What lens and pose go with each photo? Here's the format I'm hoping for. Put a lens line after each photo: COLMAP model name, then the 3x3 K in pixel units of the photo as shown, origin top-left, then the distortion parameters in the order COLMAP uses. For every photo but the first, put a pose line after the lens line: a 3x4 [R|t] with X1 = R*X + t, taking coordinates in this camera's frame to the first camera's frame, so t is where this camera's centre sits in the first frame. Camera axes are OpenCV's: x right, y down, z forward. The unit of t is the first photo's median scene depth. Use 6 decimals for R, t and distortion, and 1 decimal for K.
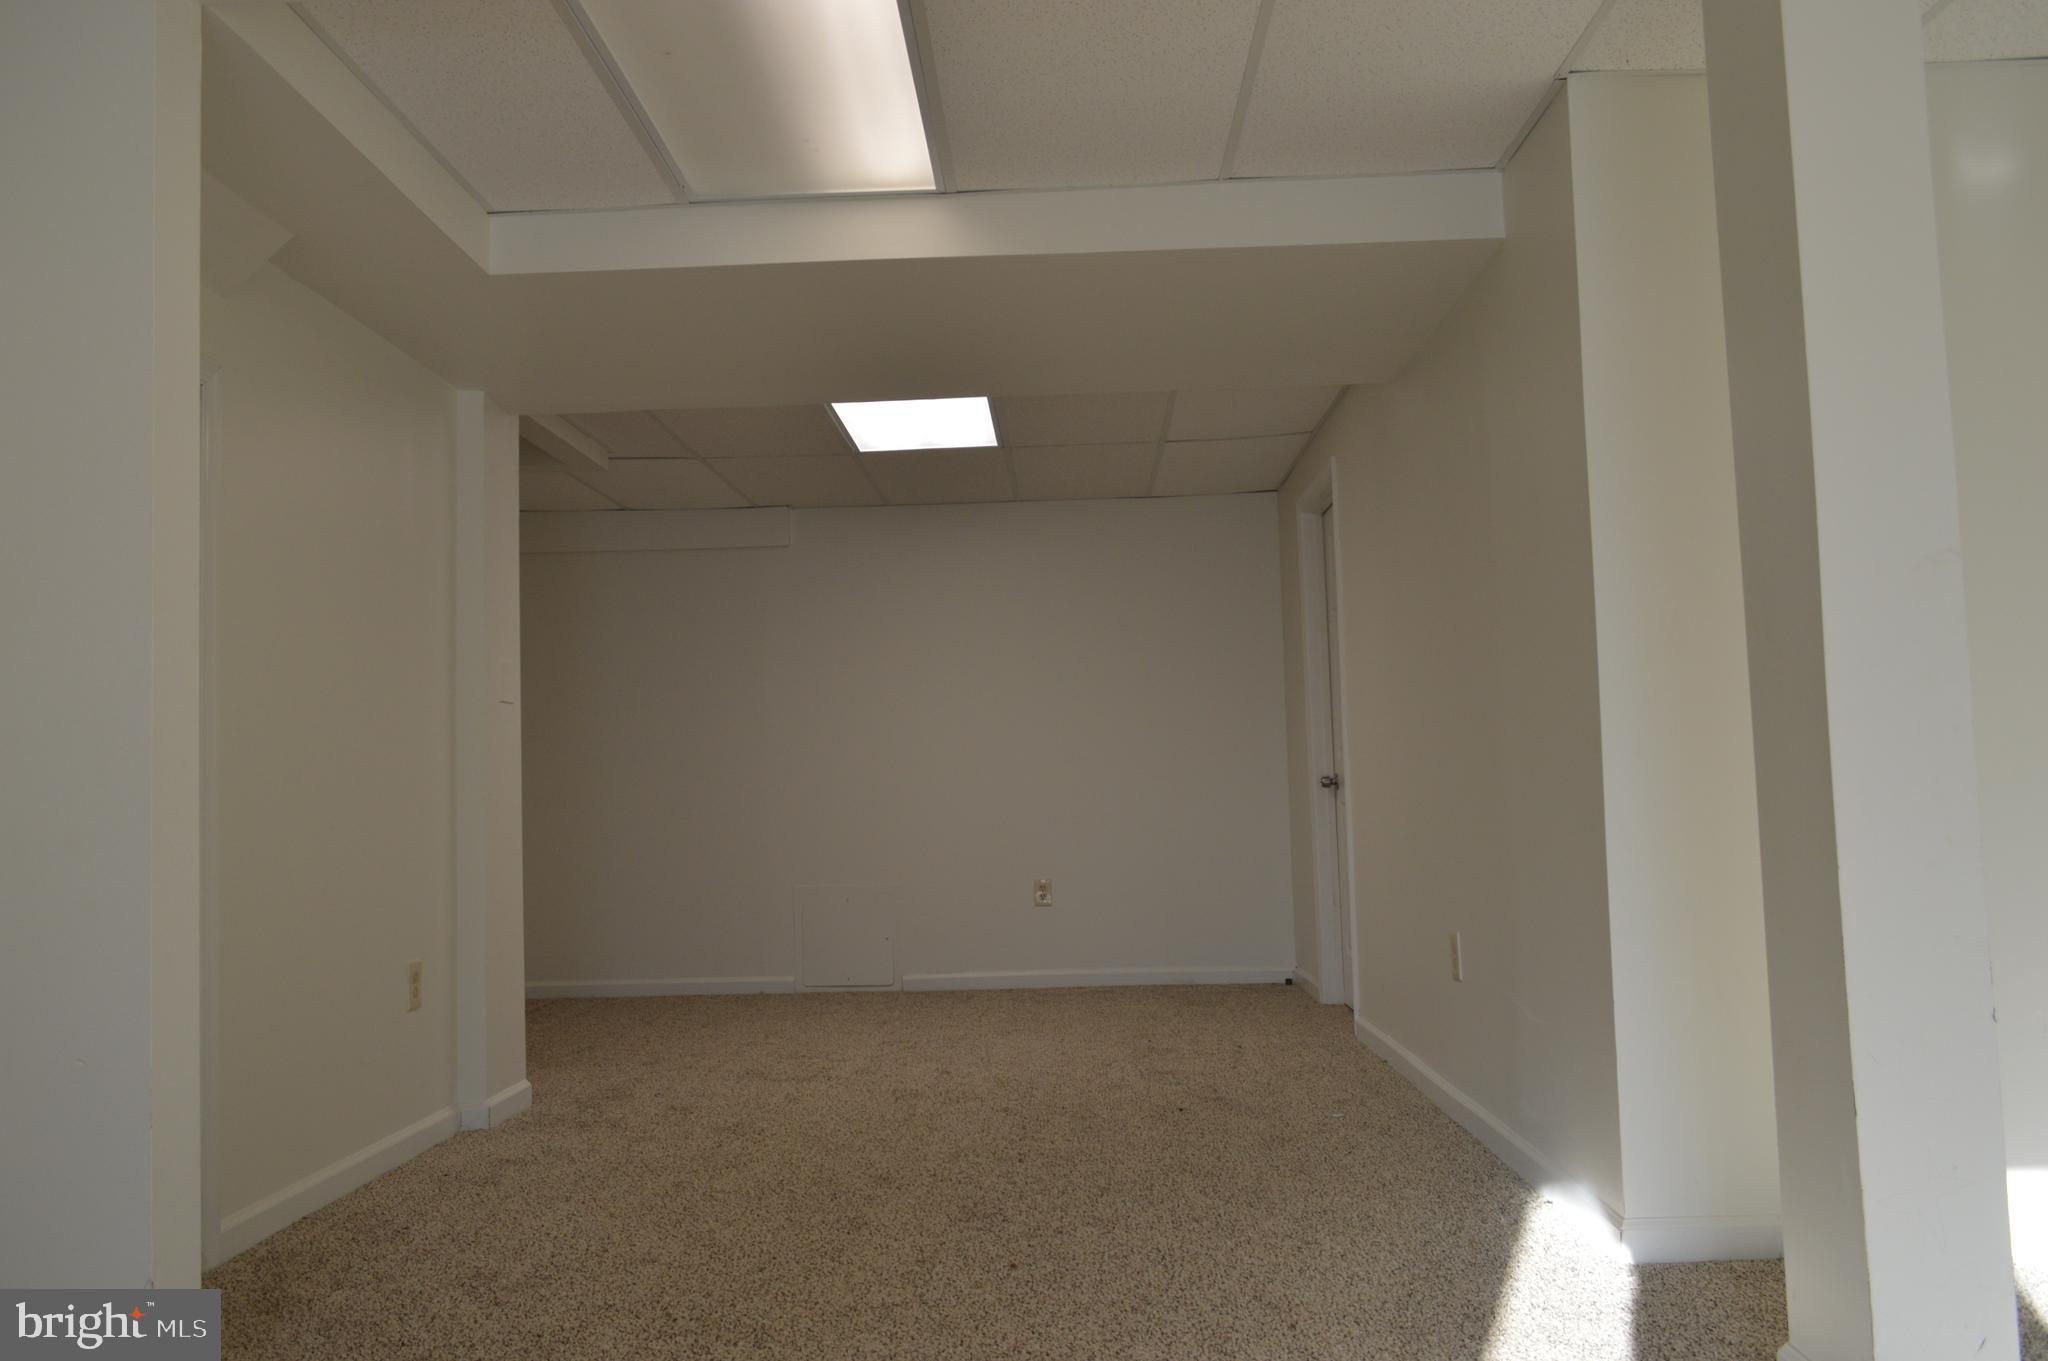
lens RADIAL K [[1609.8, 0, 1014.5], [0, 1609.8, 681.5], [0, 0, 1]] dist [-0.015411, 0.006076]
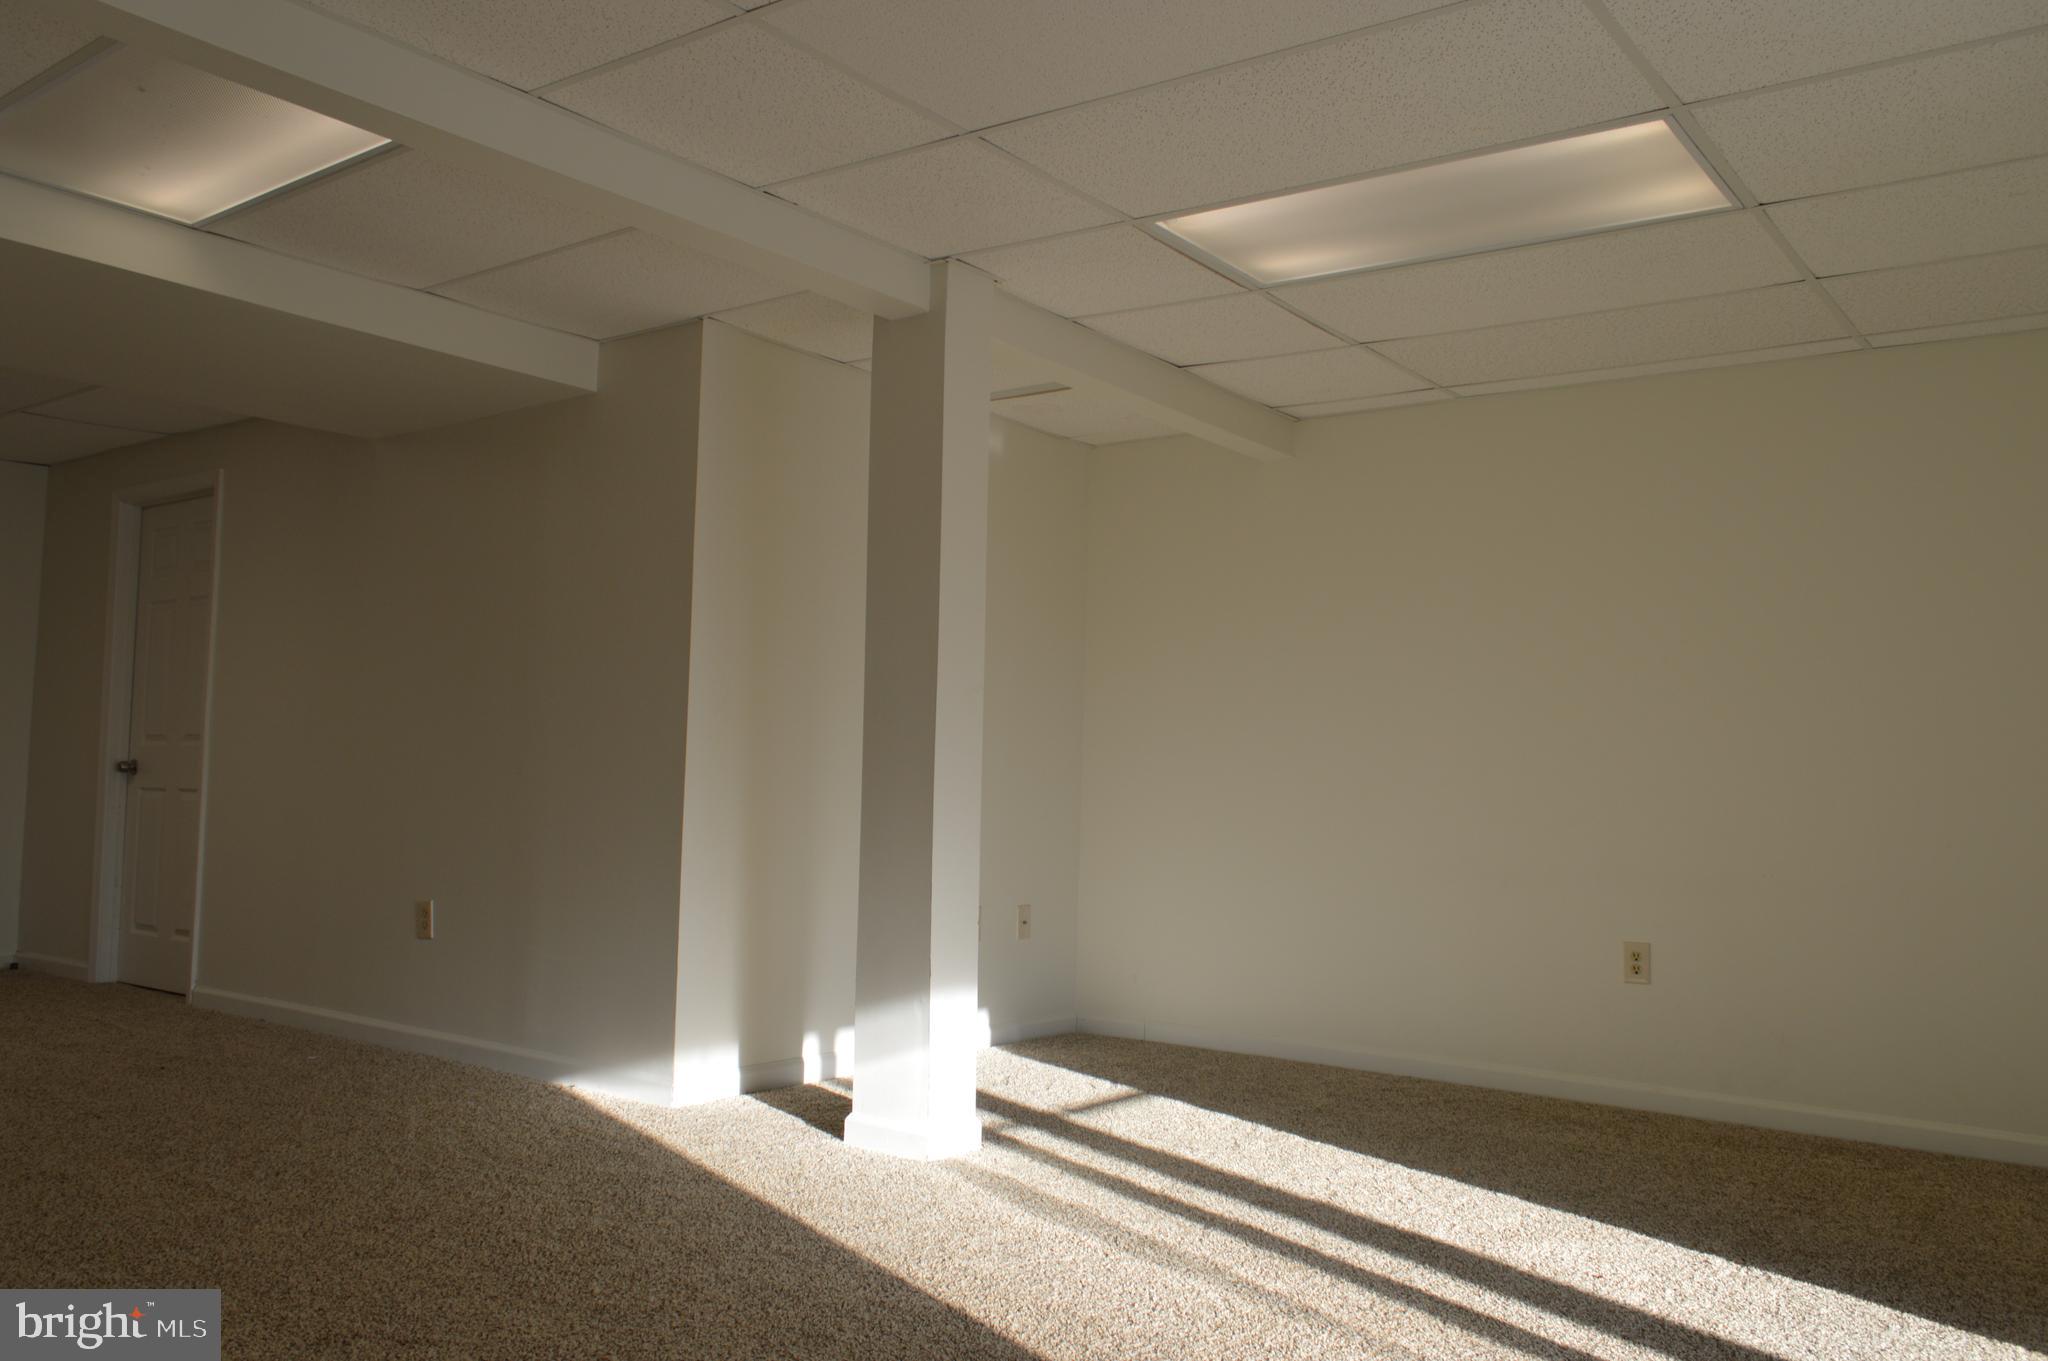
lens RADIAL K [[1609.8, 0, 1014.5], [0, 1609.8, 681.5], [0, 0, 1]] dist [-0.015411, 0.006076]
pose [[0.577407, 0.097460, 0.810619, -0.499473], [-0.100468, 0.993786, -0.047918, -0.000212], [-0.810252, -0.053774, 0.583610, -0.093665]]
